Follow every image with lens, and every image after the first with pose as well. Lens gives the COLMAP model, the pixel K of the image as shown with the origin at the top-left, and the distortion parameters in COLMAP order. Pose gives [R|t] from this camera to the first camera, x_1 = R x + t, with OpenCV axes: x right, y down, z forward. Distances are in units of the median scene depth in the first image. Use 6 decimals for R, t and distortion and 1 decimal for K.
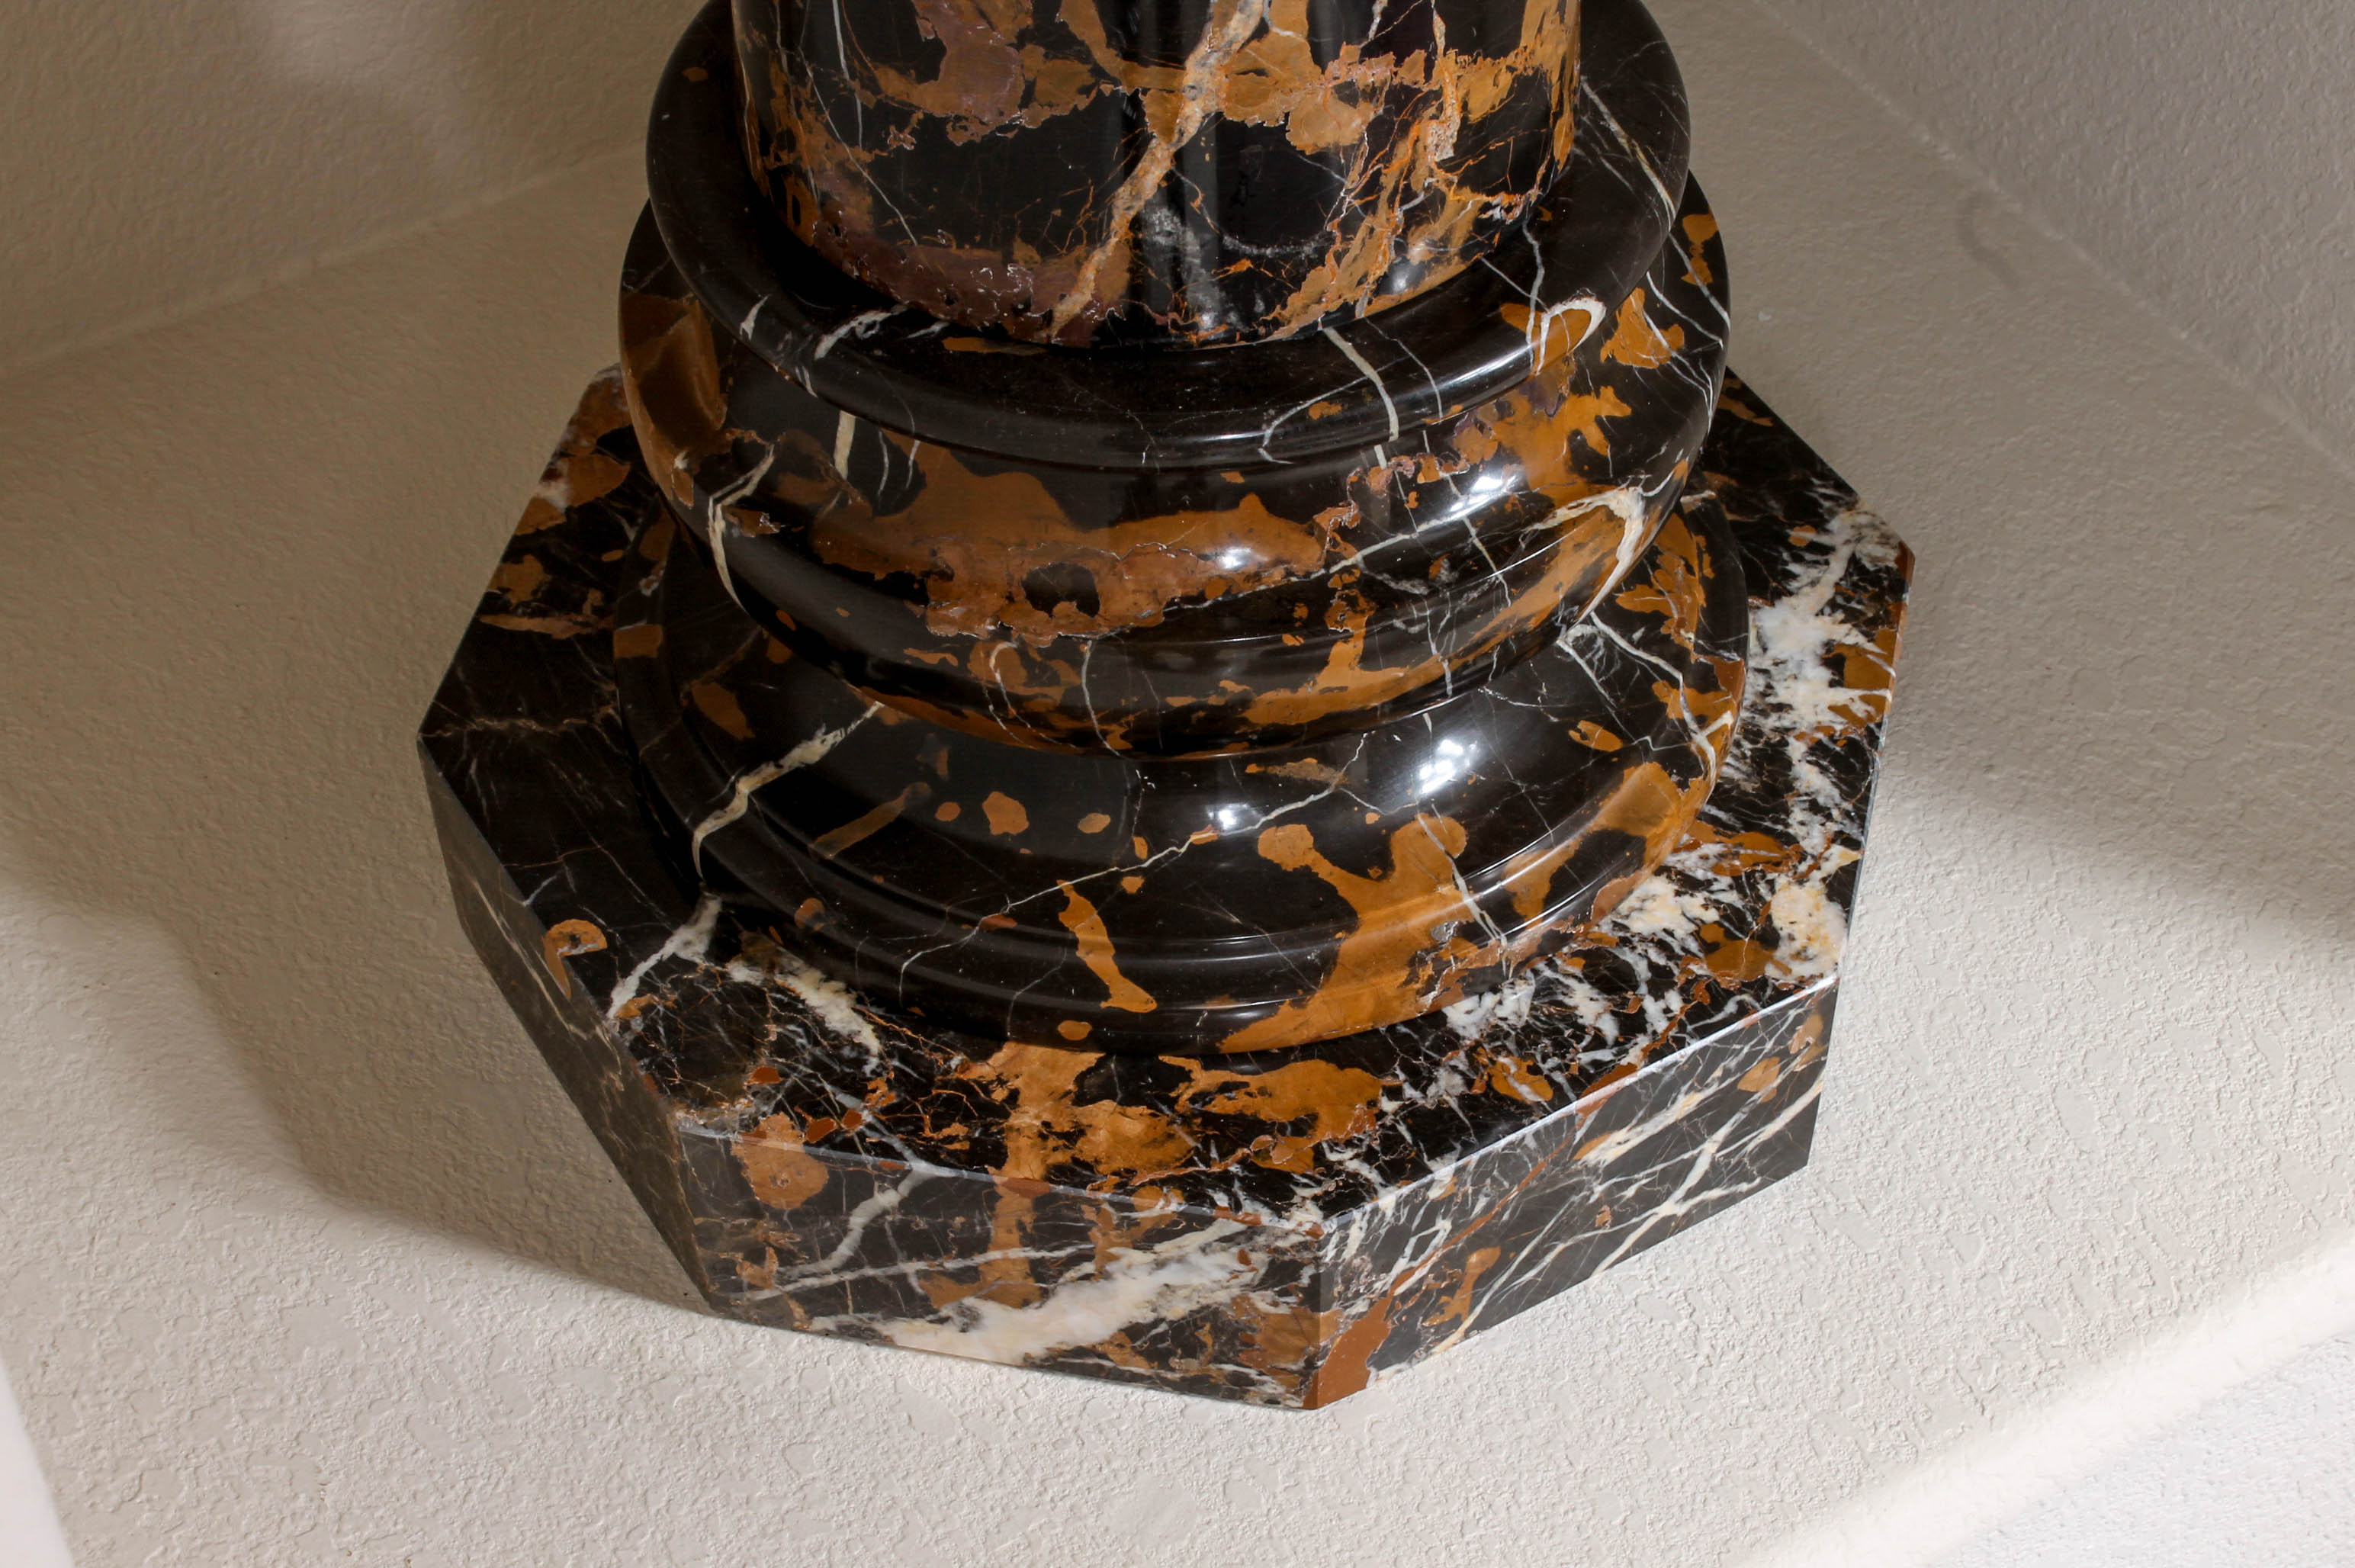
lens RADIAL K [[4455.5, 0, 1349.6], [0, 4455.5, 973.9], [0, 0, 1]] dist [-0.032544, 0.217661]
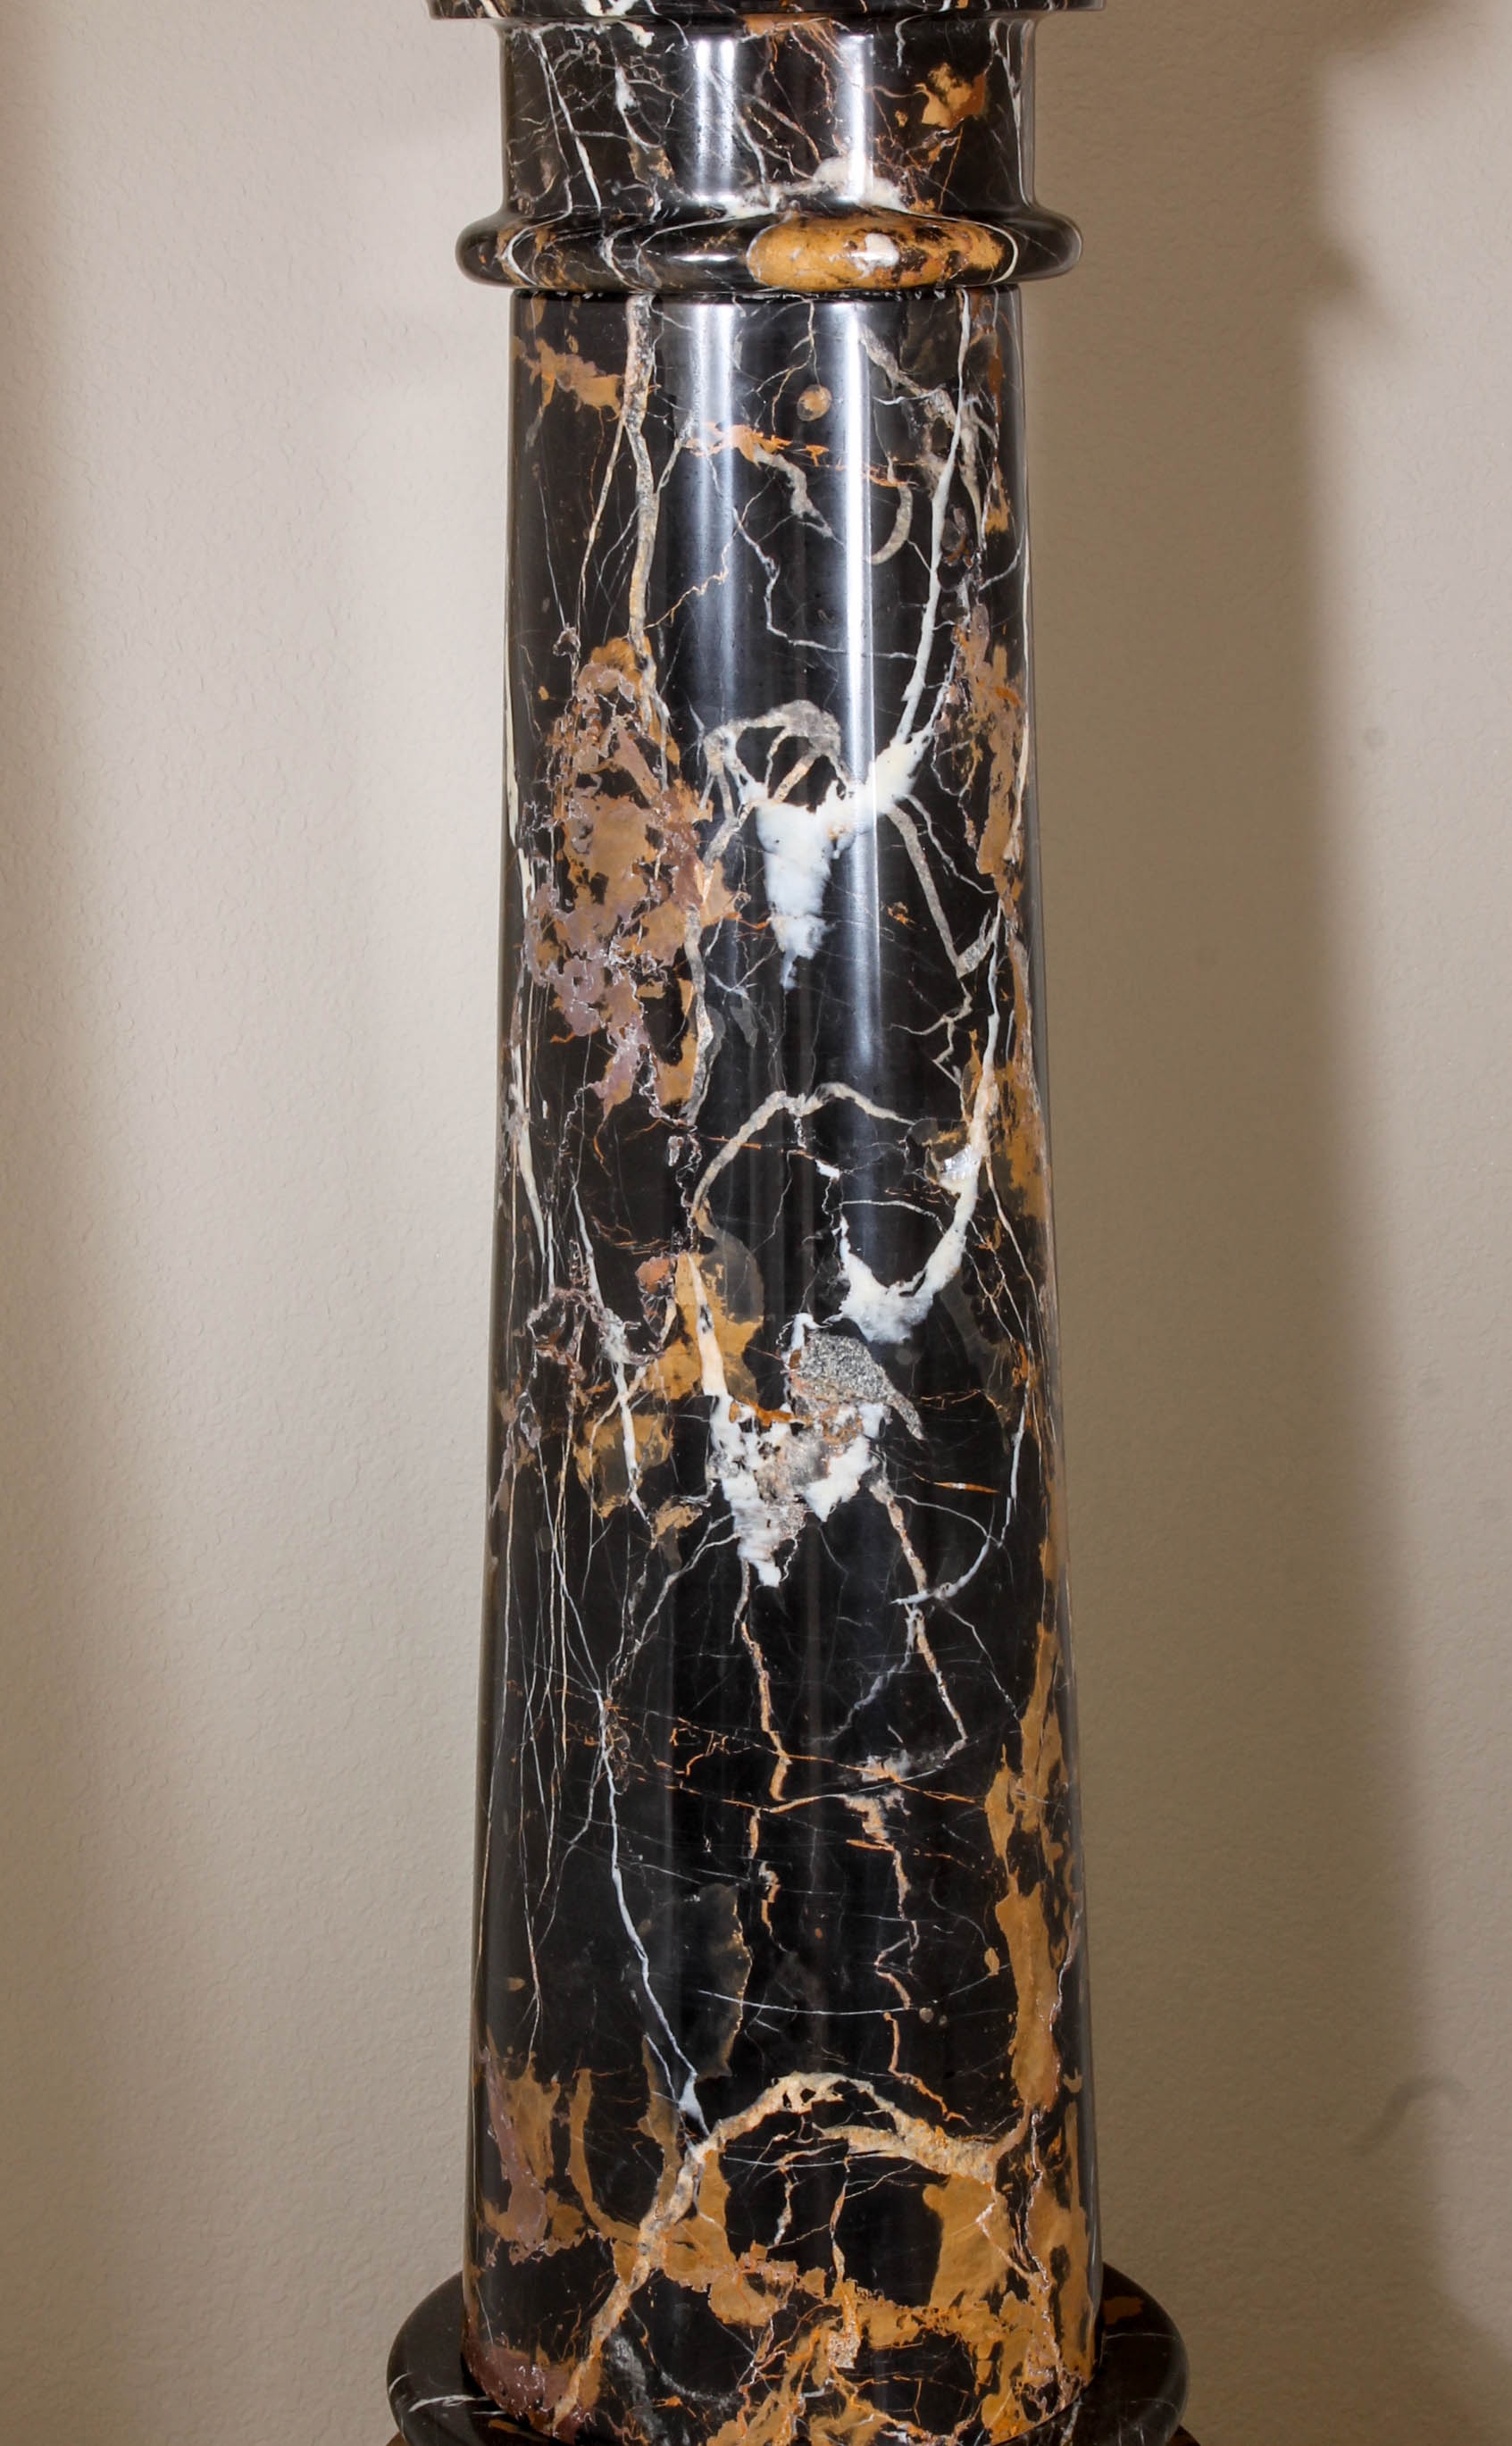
lens RADIAL K [[5948.6, 0, 655.8], [0, 5948.6, 1224.7], [0, 0, 1]] dist [0.120836, -0.250938]
pose [[0.842495, 0.109176, -0.527526, 0.805086], [-0.377535, 0.818195, -0.433618, 0.304632], [0.384278, 0.564481, 0.730542, -0.473154]]
